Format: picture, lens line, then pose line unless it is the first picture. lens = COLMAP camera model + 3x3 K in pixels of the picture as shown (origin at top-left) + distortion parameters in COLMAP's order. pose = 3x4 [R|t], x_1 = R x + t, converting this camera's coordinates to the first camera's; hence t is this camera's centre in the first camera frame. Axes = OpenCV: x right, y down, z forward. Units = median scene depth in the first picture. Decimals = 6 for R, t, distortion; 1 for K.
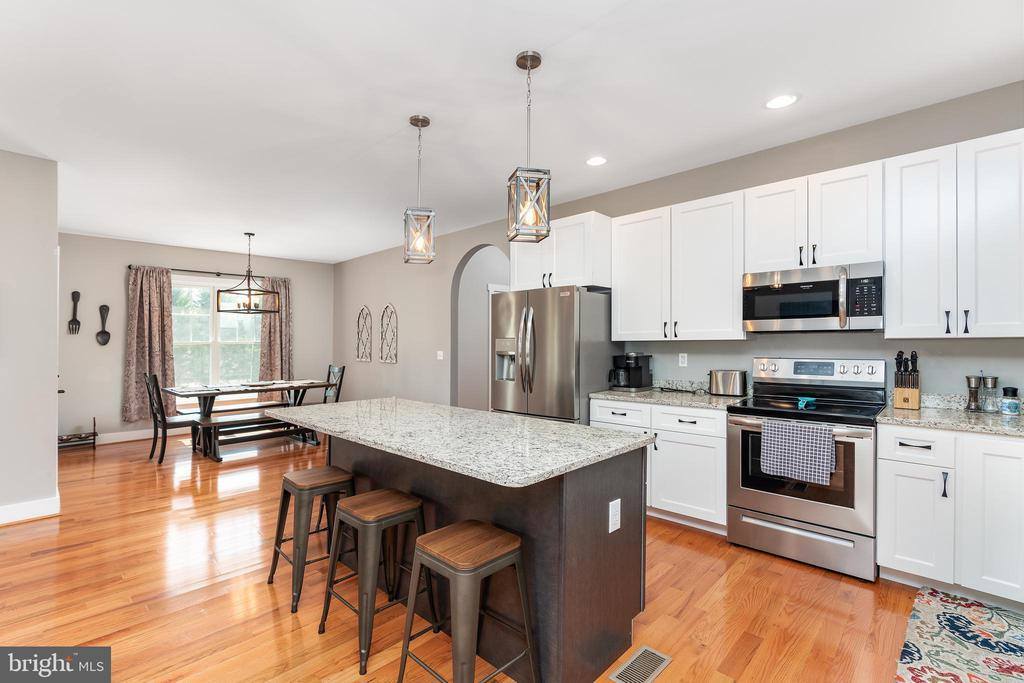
lens RADIAL K [[465.6, 0, 493.5], [0, 465.6, 347.0], [0, 0, 1]] dist [-0.006613, 0.002318]
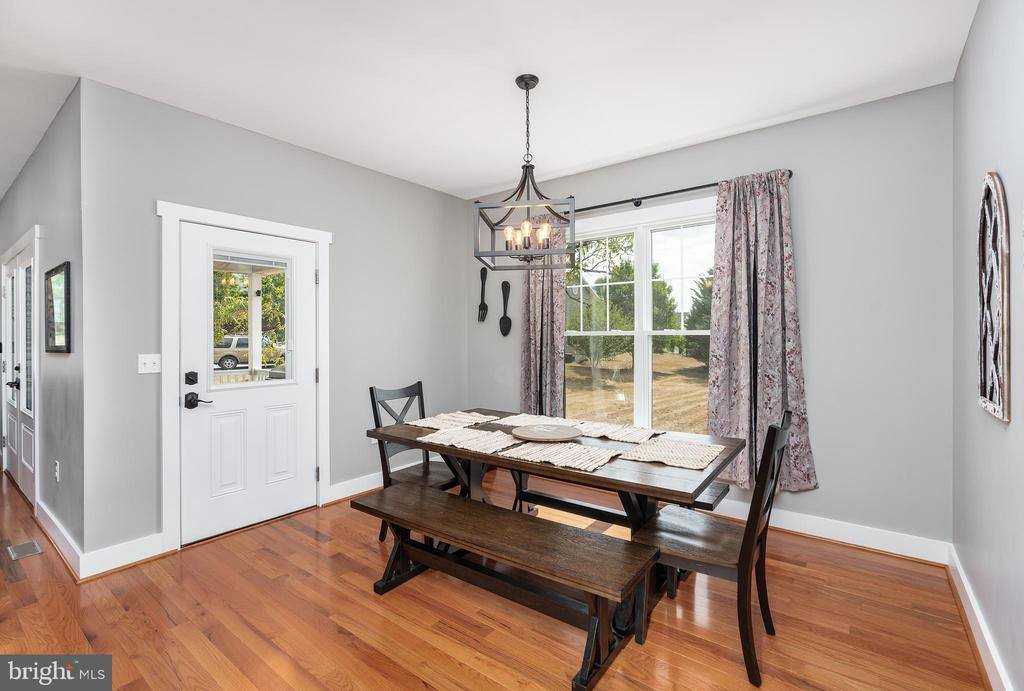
lens RADIAL K [[465.6, 0, 509.6], [0, 465.6, 336.4], [0, 0, 1]] dist [-0.006613, 0.002318]
pose [[0.128713, 0.010102, -0.991630, -0.176229], [-0.005997, 0.999938, 0.009408, -0.017672], [0.991664, 0.004736, 0.128766, 1.599962]]
